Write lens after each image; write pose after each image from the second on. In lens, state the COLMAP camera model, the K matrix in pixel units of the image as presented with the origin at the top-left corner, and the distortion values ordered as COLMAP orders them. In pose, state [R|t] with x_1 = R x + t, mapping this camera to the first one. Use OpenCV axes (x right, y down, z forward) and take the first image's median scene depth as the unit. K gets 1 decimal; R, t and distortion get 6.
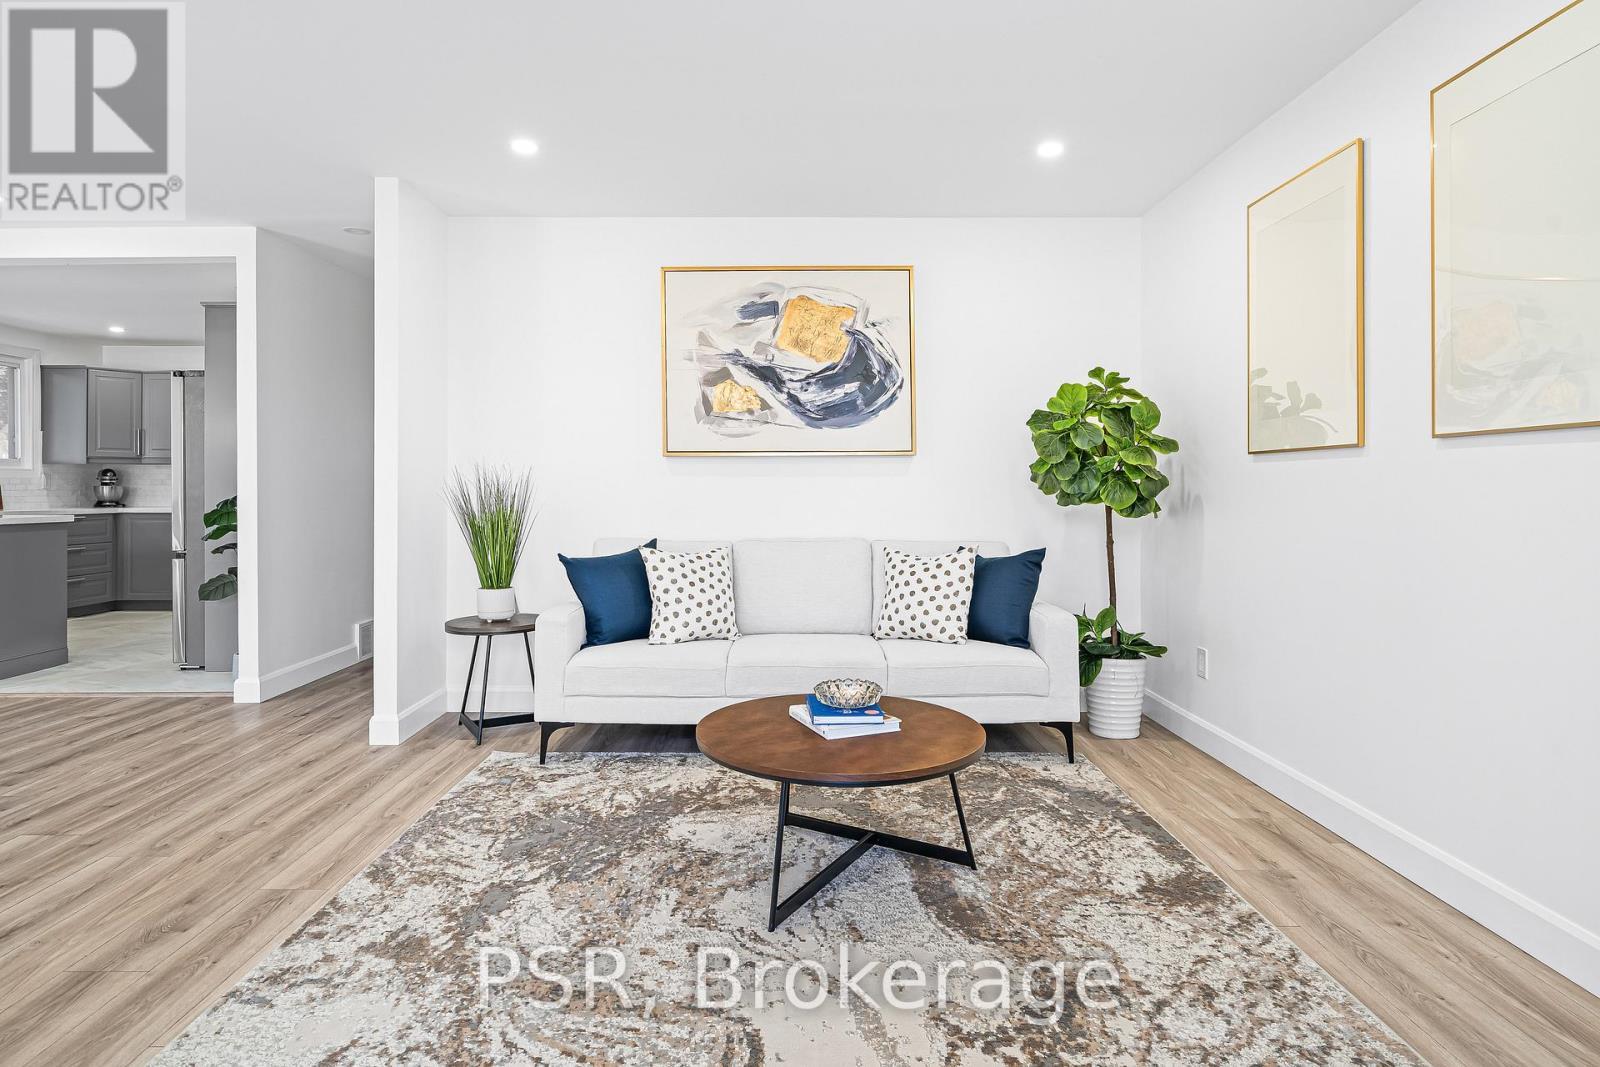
lens RADIAL K [[870.4, 0, 801.0], [0, 870.4, 483.0], [0, 0, 1]] dist [0.003553, 0.000811]
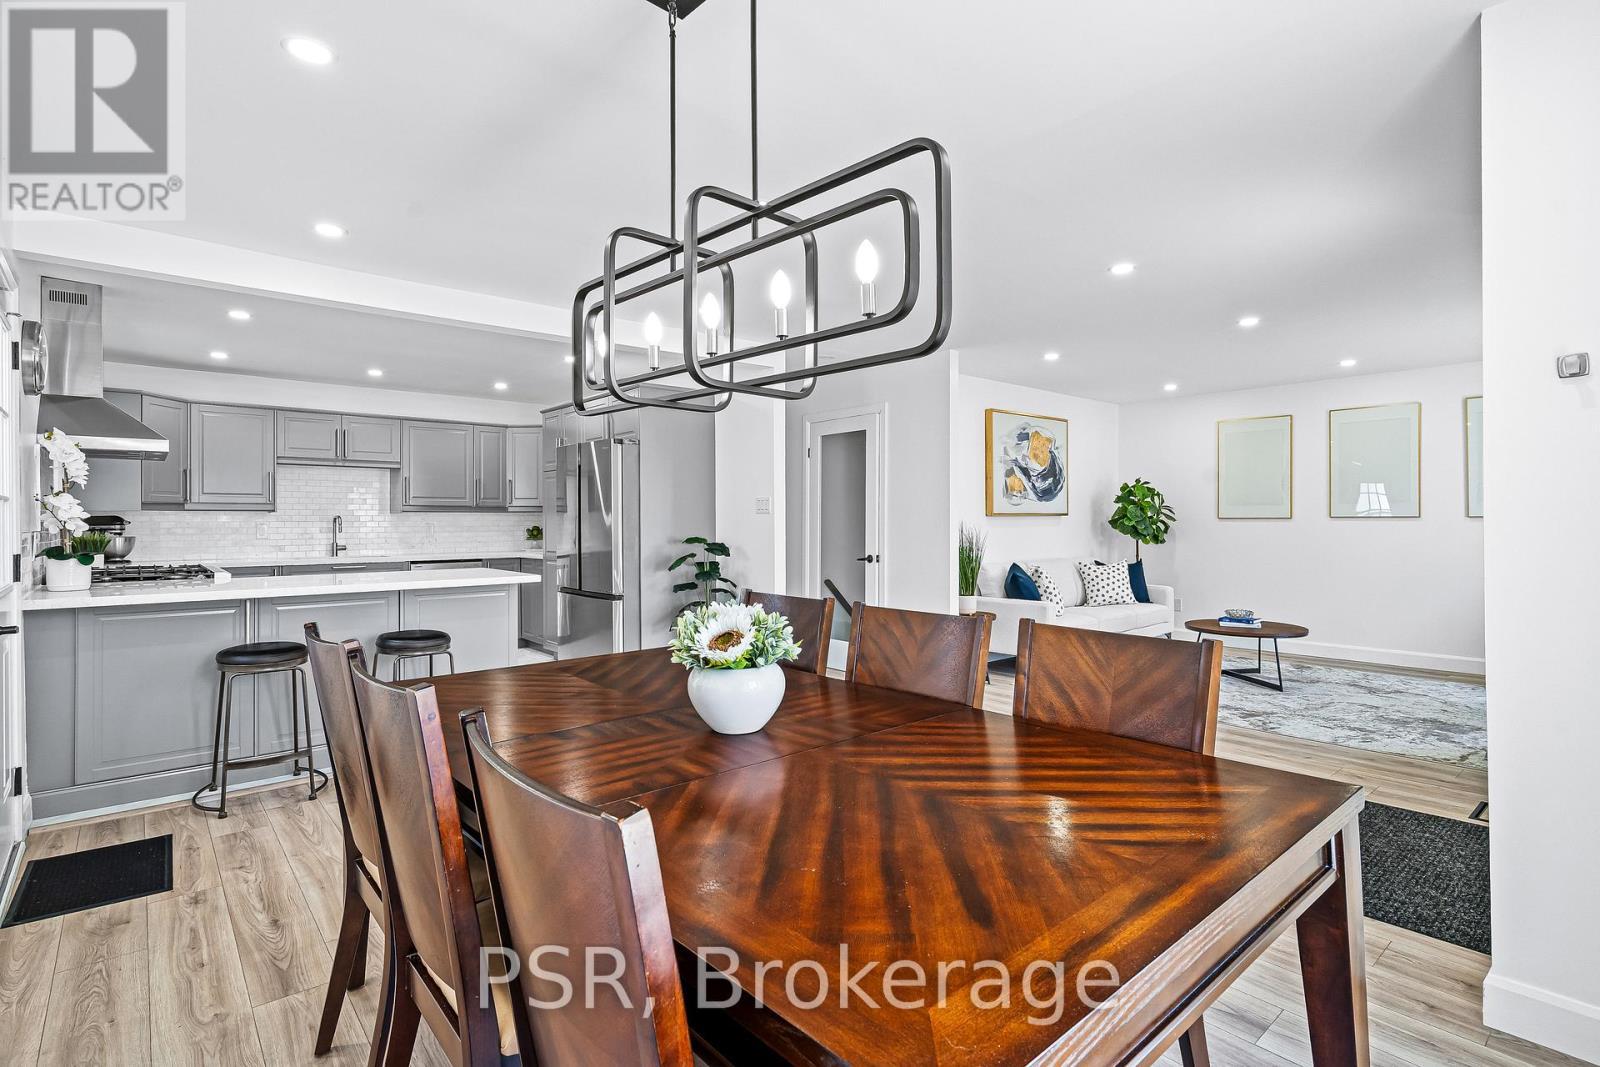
lens RADIAL K [[783.0, 0, 816.8], [0, 783.0, 517.0], [0, 0, 1]] dist [-0.000784, -0.000048]
pose [[0.742092, -0.000597, 0.670298, -1.485129], [-0.000270, 0.999999, 0.001189, -0.031140], [-0.670298, -0.001064, 0.742091, 0.062202]]
